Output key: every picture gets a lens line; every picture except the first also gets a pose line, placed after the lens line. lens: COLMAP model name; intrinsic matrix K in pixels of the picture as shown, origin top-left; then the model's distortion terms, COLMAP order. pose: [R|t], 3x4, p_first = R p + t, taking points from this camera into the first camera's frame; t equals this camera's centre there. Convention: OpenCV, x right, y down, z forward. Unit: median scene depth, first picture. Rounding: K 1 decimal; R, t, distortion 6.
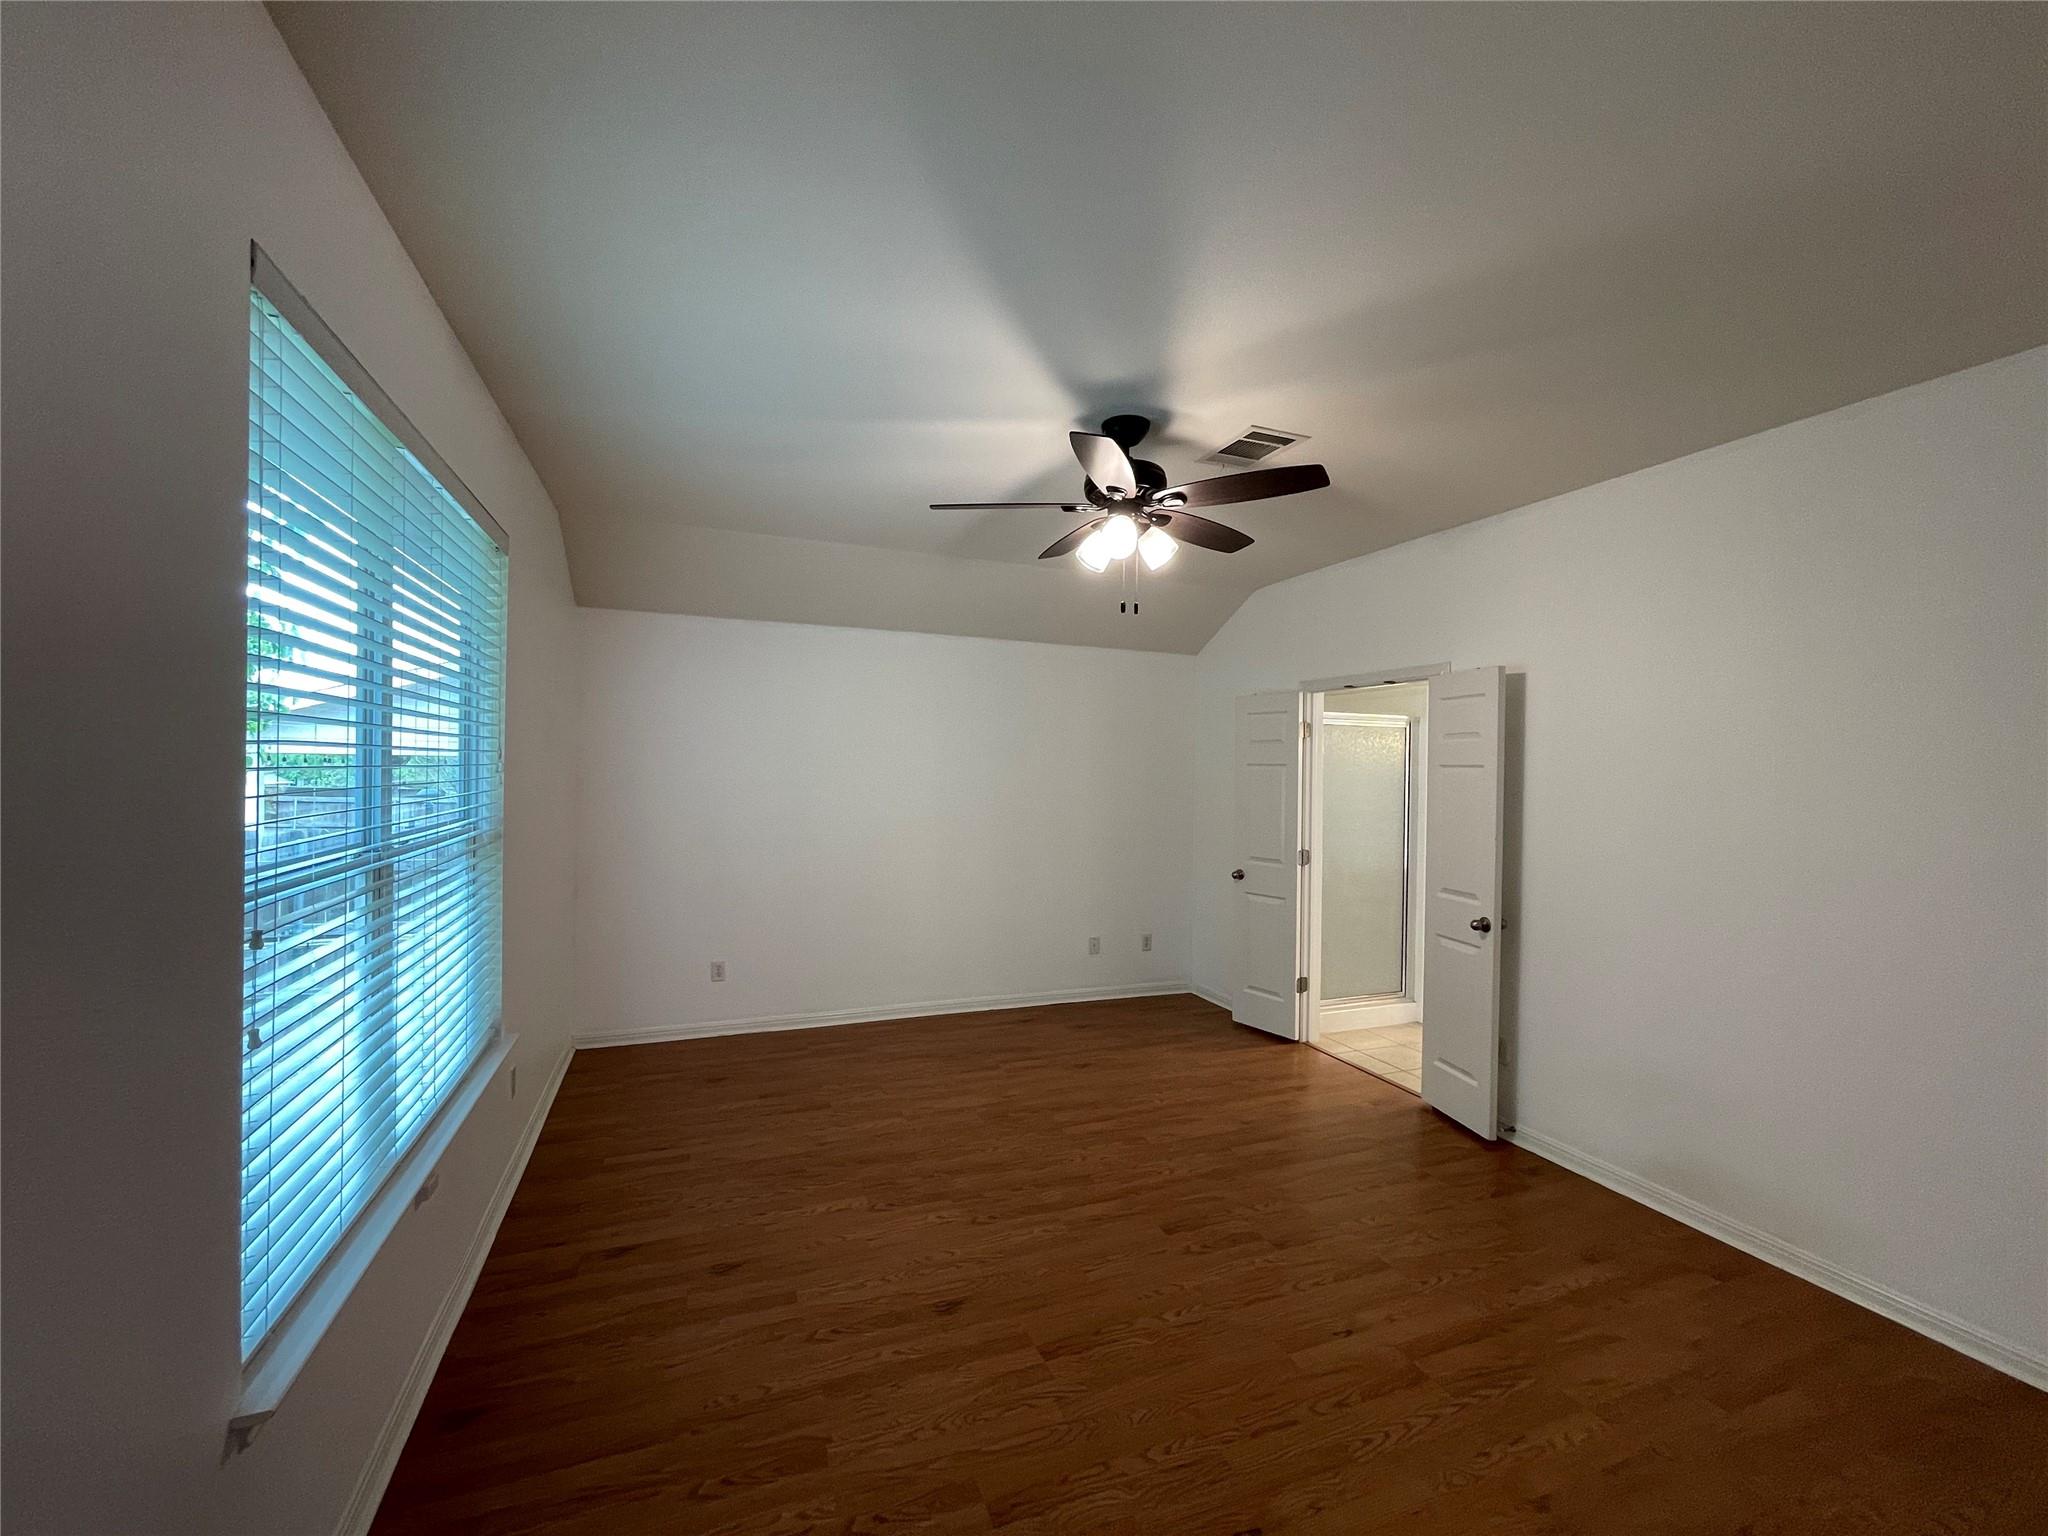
lens RADIAL K [[824.9, 0, 1019.8], [0, 824.9, 771.8], [0, 0, 1]] dist [0.000285, -0.000031]
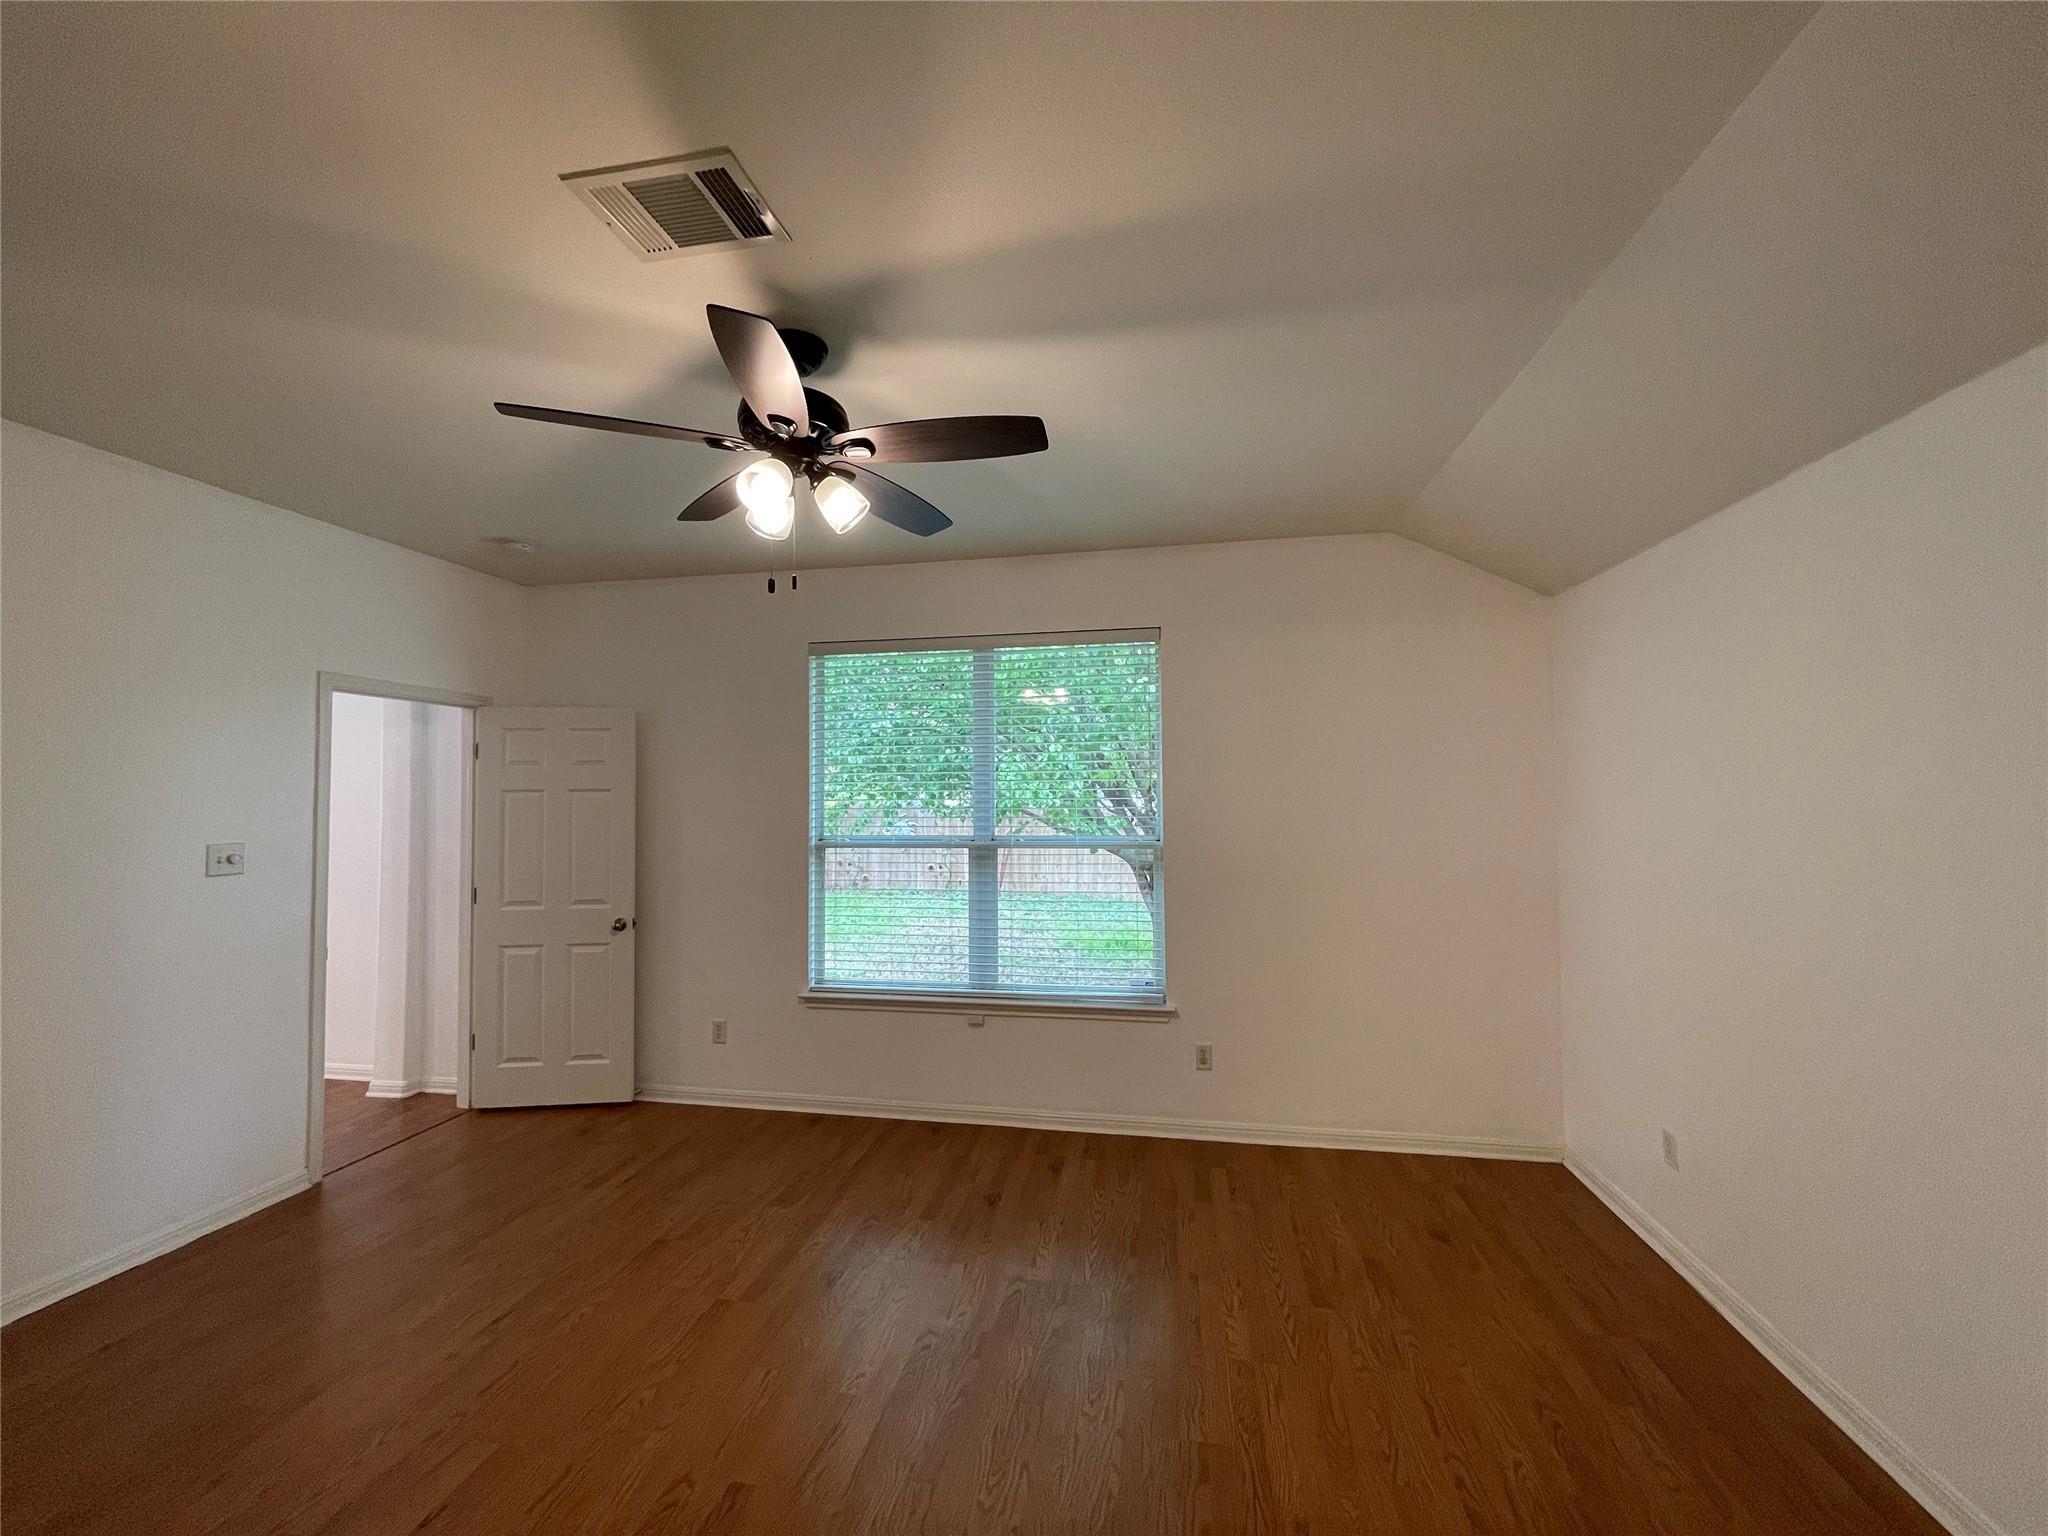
lens RADIAL K [[824.9, 0, 1019.8], [0, 824.9, 771.8], [0, 0, 1]] dist [0.000285, -0.000031]
pose [[-0.534646, -0.041078, -0.844077, 0.687560], [-0.004485, 0.998942, -0.045773, 0.009341], [0.845064, -0.020687, -0.534264, 1.669476]]
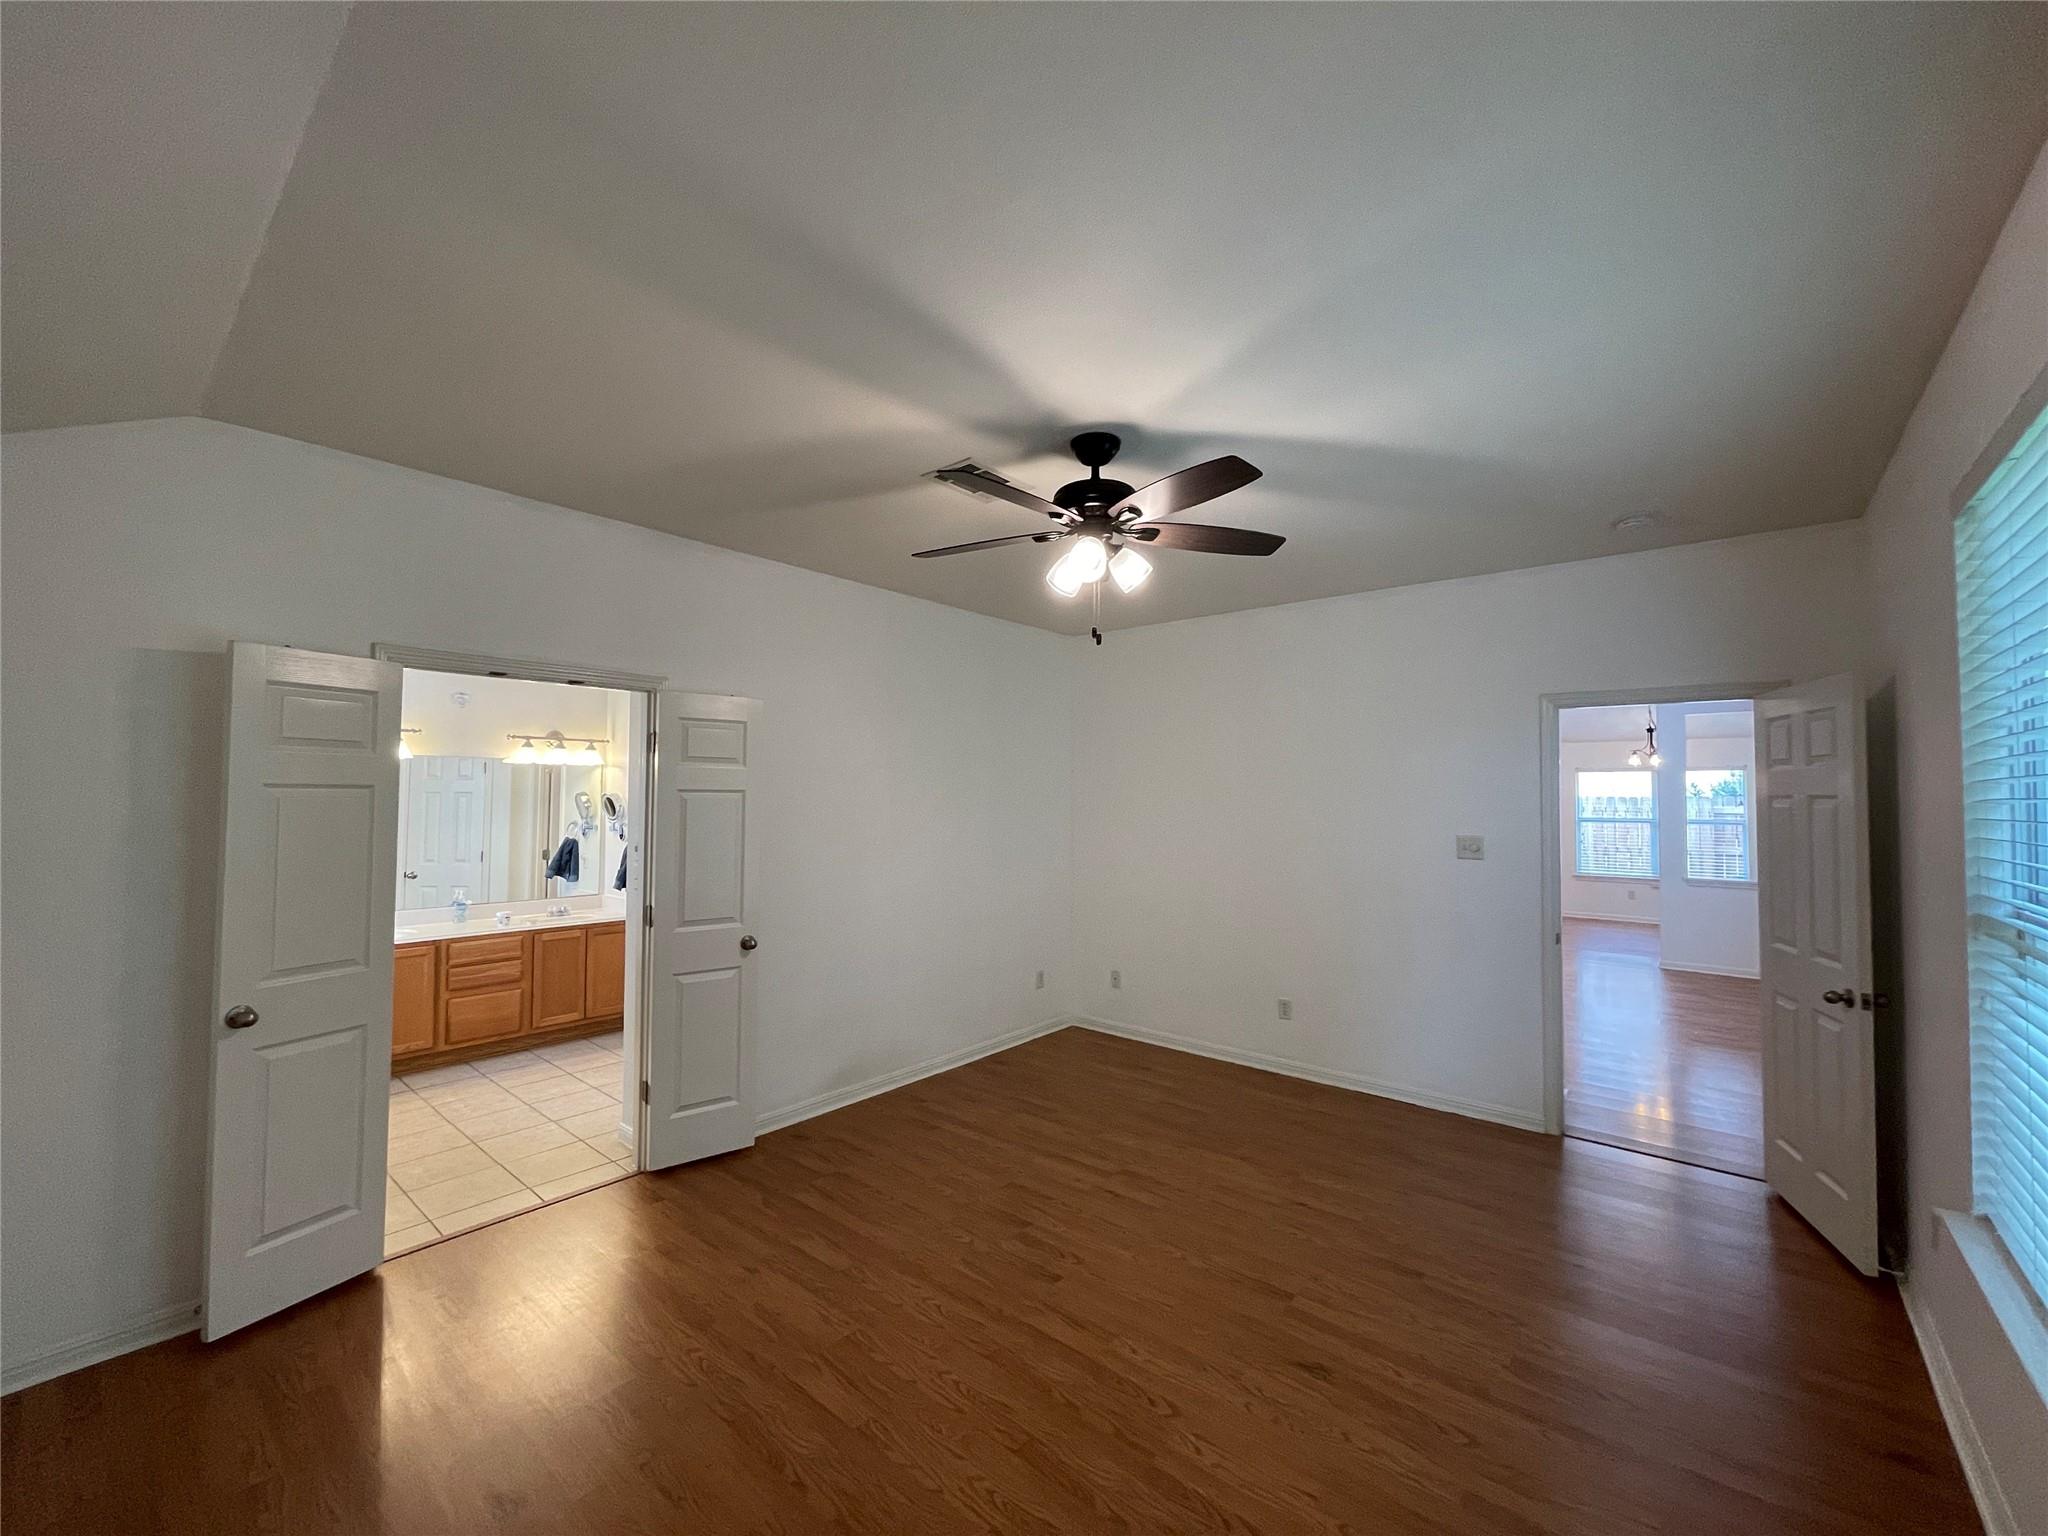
lens RADIAL K [[824.9, 0, 1019.8], [0, 824.9, 771.8], [0, 0, 1]] dist [0.000285, -0.000031]
pose [[-0.474551, 0.009713, 0.880174, -0.704610], [-0.013508, 0.999741, -0.018315, -0.021538], [-0.880124, -0.020581, -0.474297, 1.614553]]
